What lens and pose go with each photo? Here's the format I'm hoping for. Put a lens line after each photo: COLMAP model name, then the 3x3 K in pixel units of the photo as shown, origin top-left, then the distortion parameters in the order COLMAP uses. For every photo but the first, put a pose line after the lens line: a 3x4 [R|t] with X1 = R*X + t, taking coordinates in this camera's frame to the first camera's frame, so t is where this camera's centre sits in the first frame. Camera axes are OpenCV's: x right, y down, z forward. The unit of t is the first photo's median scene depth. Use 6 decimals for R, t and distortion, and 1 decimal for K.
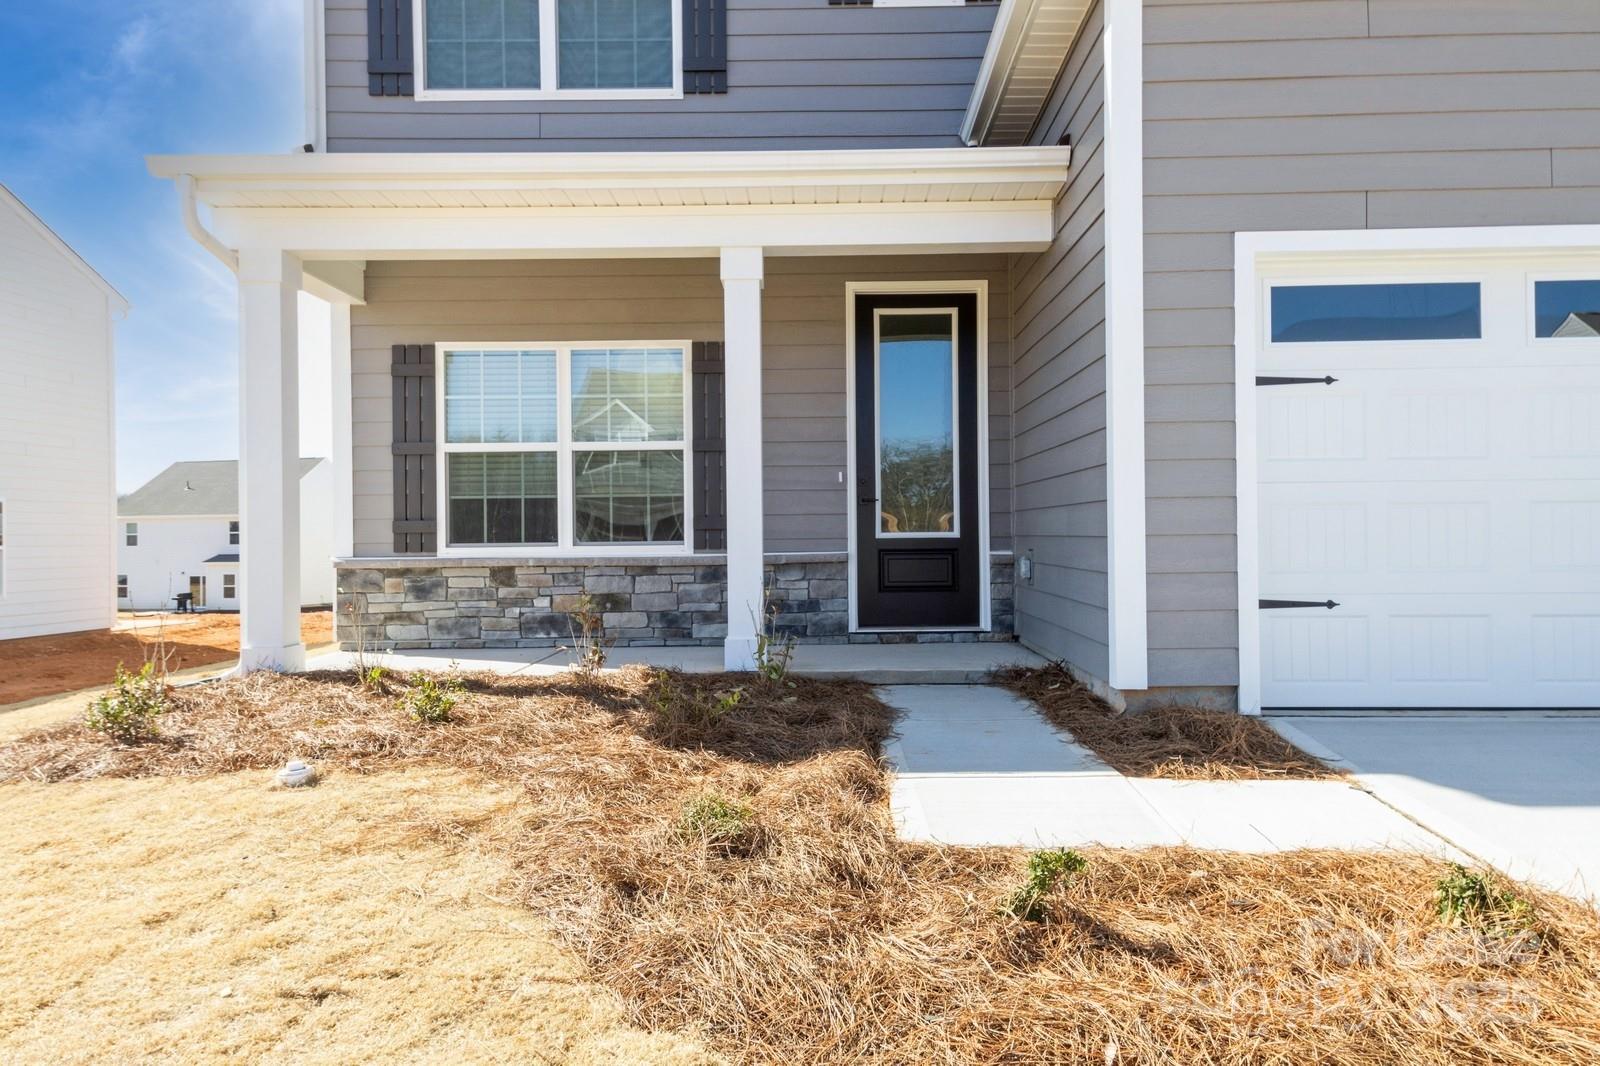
lens RADIAL K [[1043.0, 0, 801.4], [0, 1043.0, 536.0], [0, 0, 1]] dist [0.028921, 0.002184]
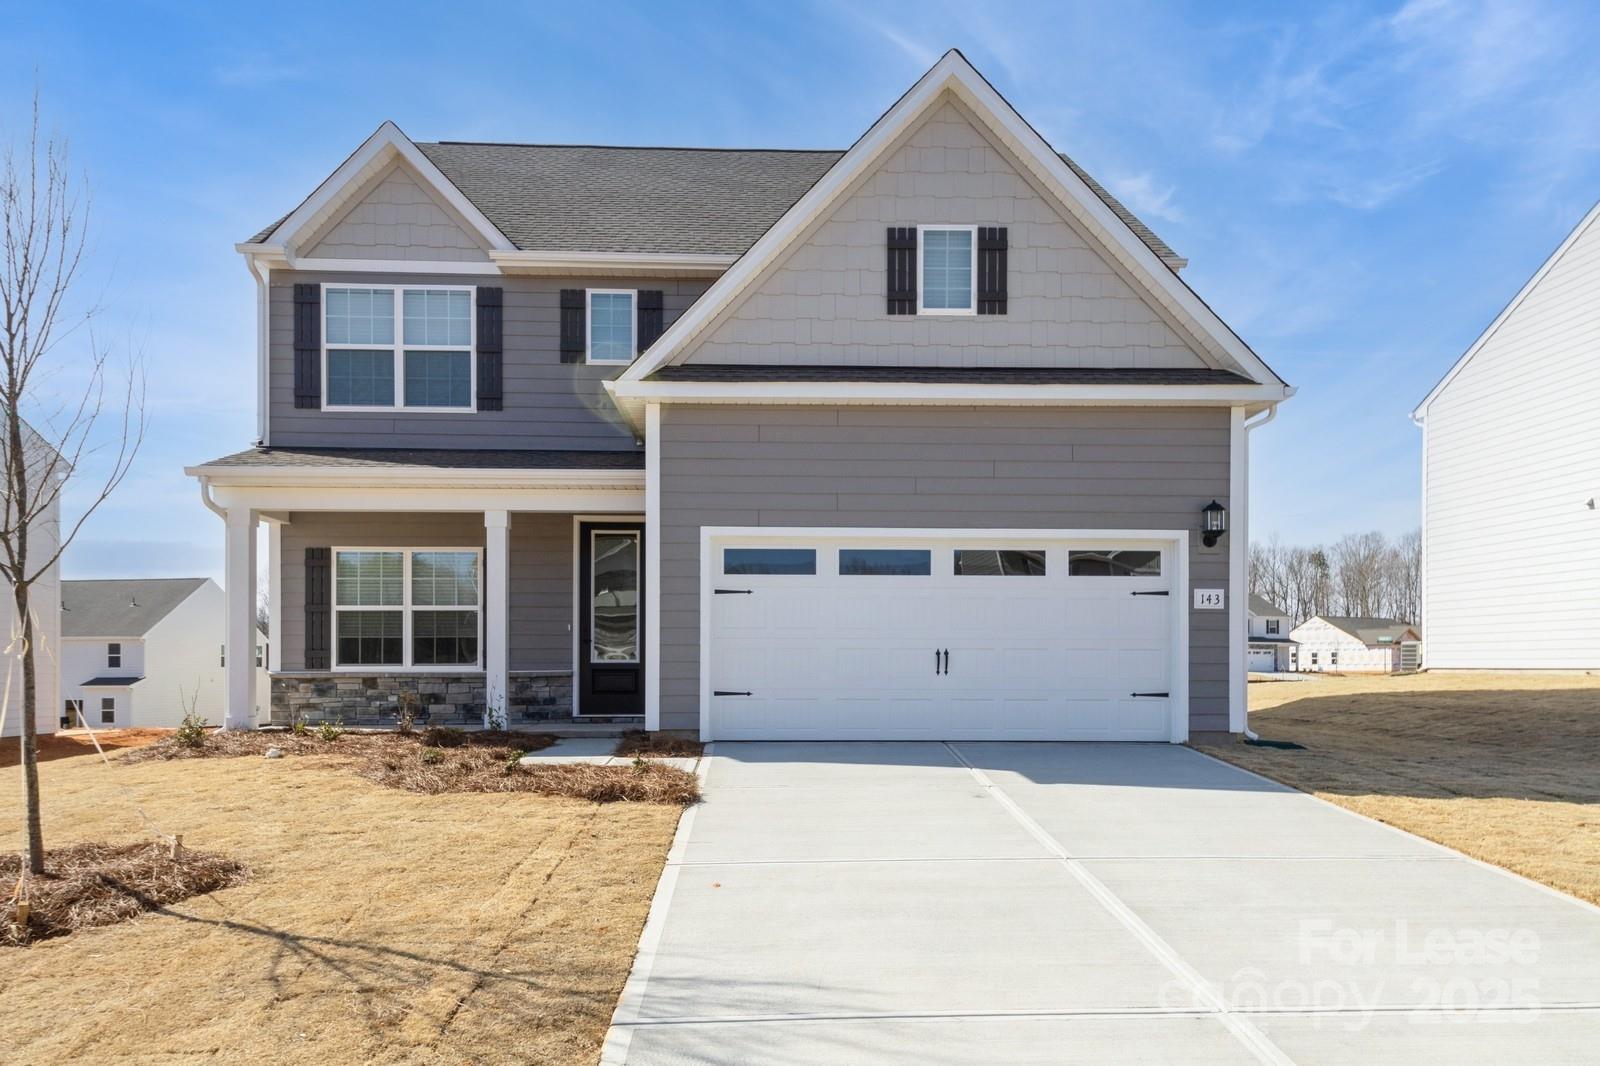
lens RADIAL K [[1144.1, 0, 818.4], [0, 1144.1, 666.0], [0, 0, 1]] dist [0.003818, 0.002560]
pose [[0.997473, 0.008808, 0.070501, 0.319231], [-0.008880, 0.999960, 0.000707, 0.002543], [-0.070492, -0.001332, 0.997511, -0.936044]]
